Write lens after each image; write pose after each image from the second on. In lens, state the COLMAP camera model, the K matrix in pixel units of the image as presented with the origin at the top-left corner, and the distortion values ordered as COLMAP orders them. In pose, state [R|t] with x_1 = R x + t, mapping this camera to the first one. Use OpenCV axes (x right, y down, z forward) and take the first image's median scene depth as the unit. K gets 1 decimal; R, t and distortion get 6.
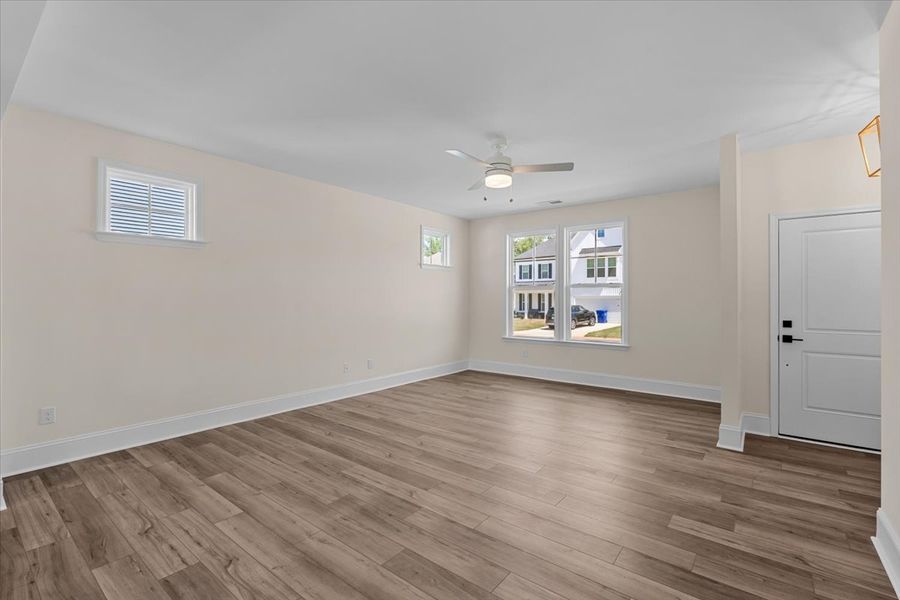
lens RADIAL K [[406.7, 0, 448.2], [0, 406.7, 300.3], [0, 0, 1]] dist [-0.003798, -0.000578]
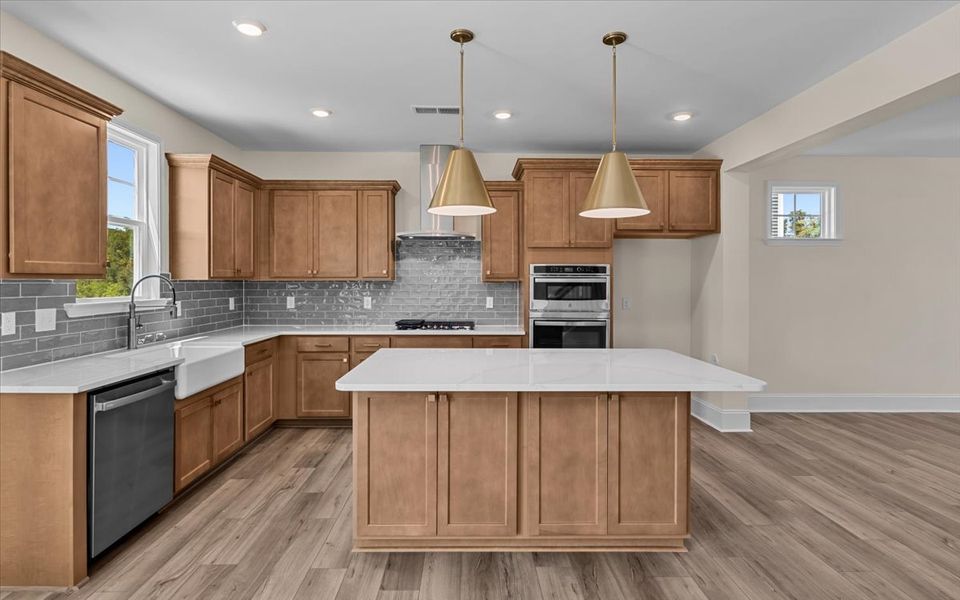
lens RADIAL K [[481.7, 0, 473.7], [0, 481.7, 285.6], [0, 0, 1]] dist [-0.004341, -0.000208]
pose [[0.633523, 0.007854, -0.773684, -0.236110], [-0.007359, 0.999964, 0.004125, -0.015972], [0.773689, 0.003080, 0.633558, -0.606287]]
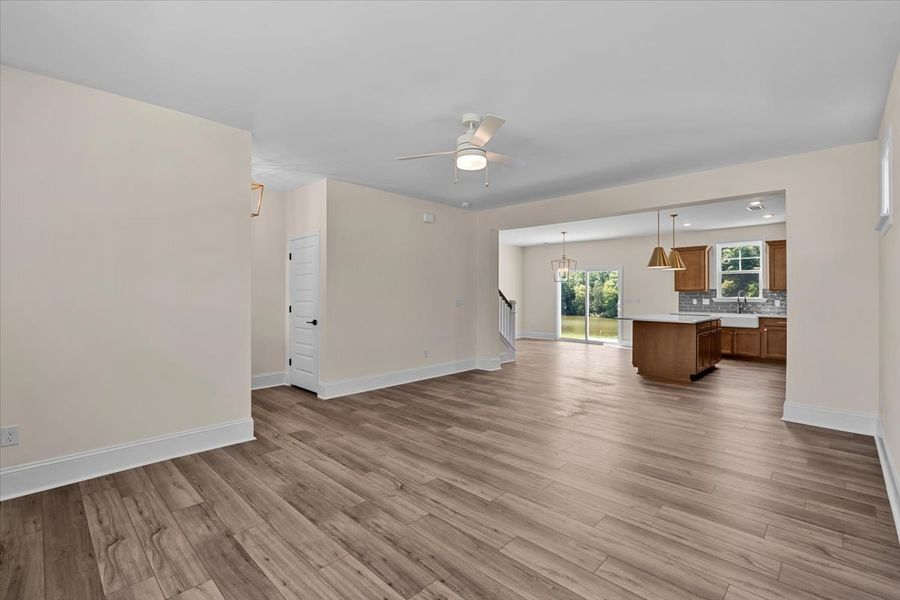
lens RADIAL K [[404.5, 0, 446.7], [0, 404.5, 293.8], [0, 0, 1]] dist [-0.001110, 0.000542]
pose [[-0.994643, -0.005310, 0.103233, 0.082835], [-0.004853, 0.999977, 0.004677, -0.007614], [-0.103256, 0.004151, -0.994646, 1.822066]]
